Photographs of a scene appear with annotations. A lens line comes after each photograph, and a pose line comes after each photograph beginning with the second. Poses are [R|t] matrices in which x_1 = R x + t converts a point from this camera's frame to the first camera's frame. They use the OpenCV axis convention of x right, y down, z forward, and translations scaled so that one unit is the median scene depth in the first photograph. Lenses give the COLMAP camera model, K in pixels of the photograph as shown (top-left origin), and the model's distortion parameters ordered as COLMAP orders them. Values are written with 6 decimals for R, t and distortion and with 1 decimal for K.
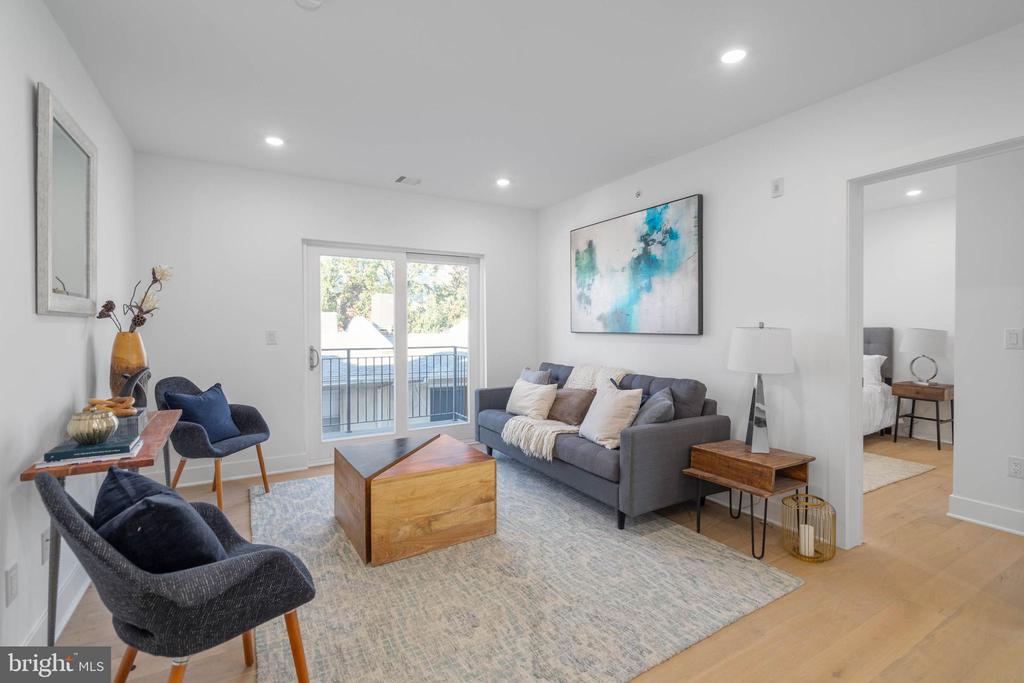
lens RADIAL K [[475.3, 0, 517.7], [0, 475.3, 327.7], [0, 0, 1]] dist [-0.000325, 0.000121]
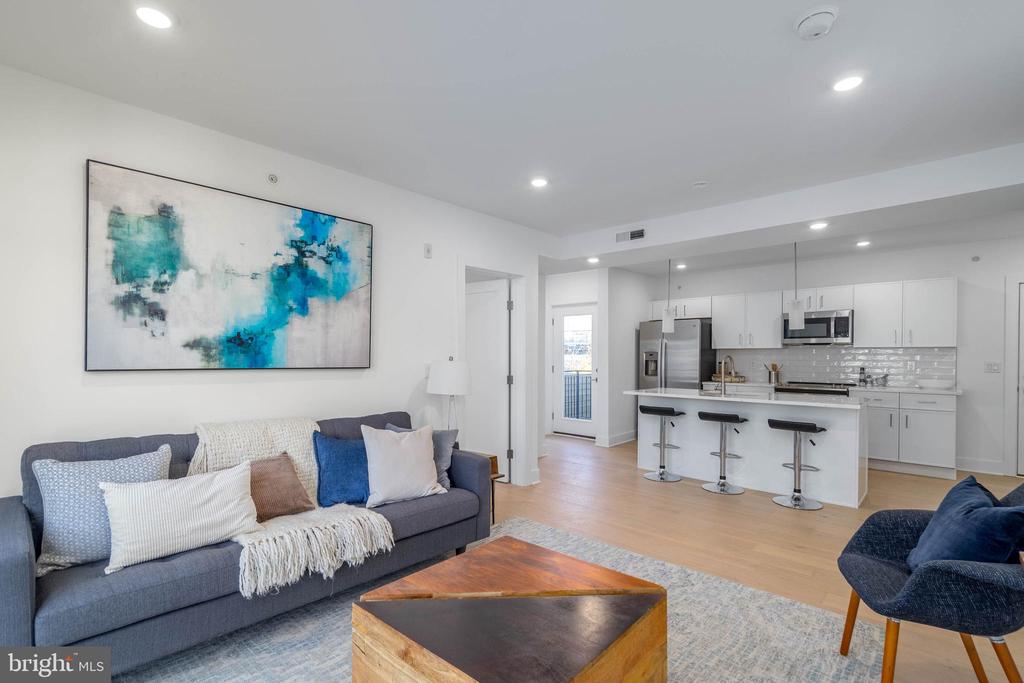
lens RADIAL K [[475.3, 0, 498.8], [0, 475.3, 359.4], [0, 0, 1]] dist [-0.000325, 0.000121]
pose [[-0.271997, -0.005281, 0.962284, -0.805991], [-0.005359, 0.999978, 0.003973, -0.010052], [-0.962283, -0.004077, -0.272019, 1.273694]]
